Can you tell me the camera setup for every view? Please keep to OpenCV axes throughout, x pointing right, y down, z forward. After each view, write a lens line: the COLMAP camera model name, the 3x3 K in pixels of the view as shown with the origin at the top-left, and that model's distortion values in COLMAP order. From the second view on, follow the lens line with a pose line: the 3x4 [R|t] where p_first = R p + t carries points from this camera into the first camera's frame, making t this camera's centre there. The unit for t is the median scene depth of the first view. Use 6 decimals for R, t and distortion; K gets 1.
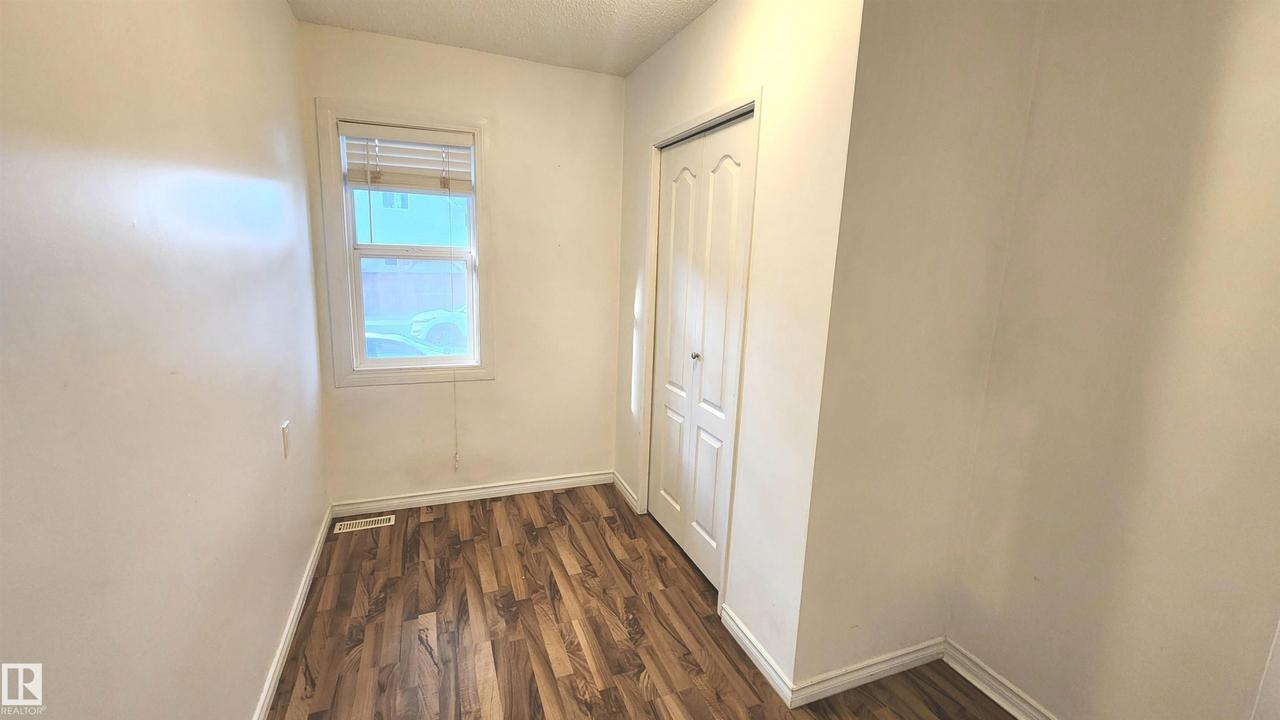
lens RADIAL K [[518.0, 0, 638.0], [0, 518.0, 353.1], [0, 0, 1]] dist [-0.000142, -0.004328]
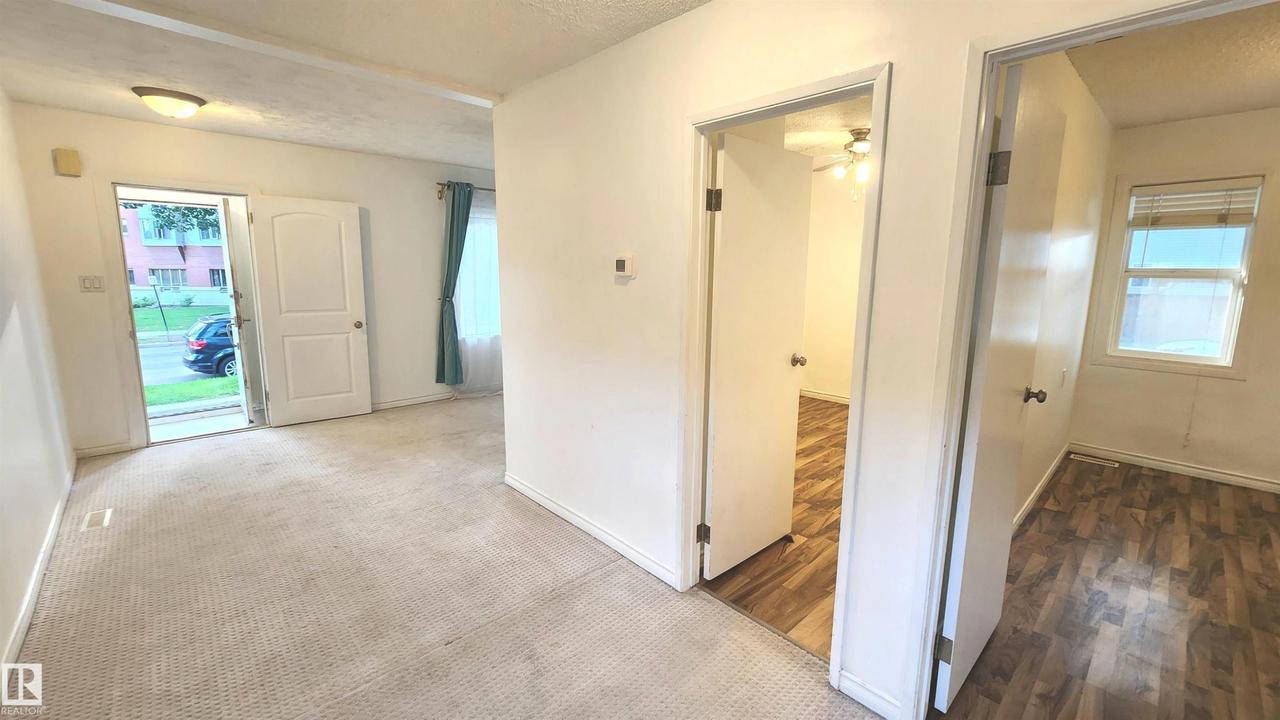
lens RADIAL K [[518.0, 0, 638.0], [0, 518.0, 353.1], [0, 0, 1]] dist [-0.000142, -0.004328]
pose [[0.360491, 0.118310, -0.925229, 0.329419], [-0.157116, 0.985452, 0.064795, 0.147391], [0.919435, 0.122010, 0.373835, -0.785085]]
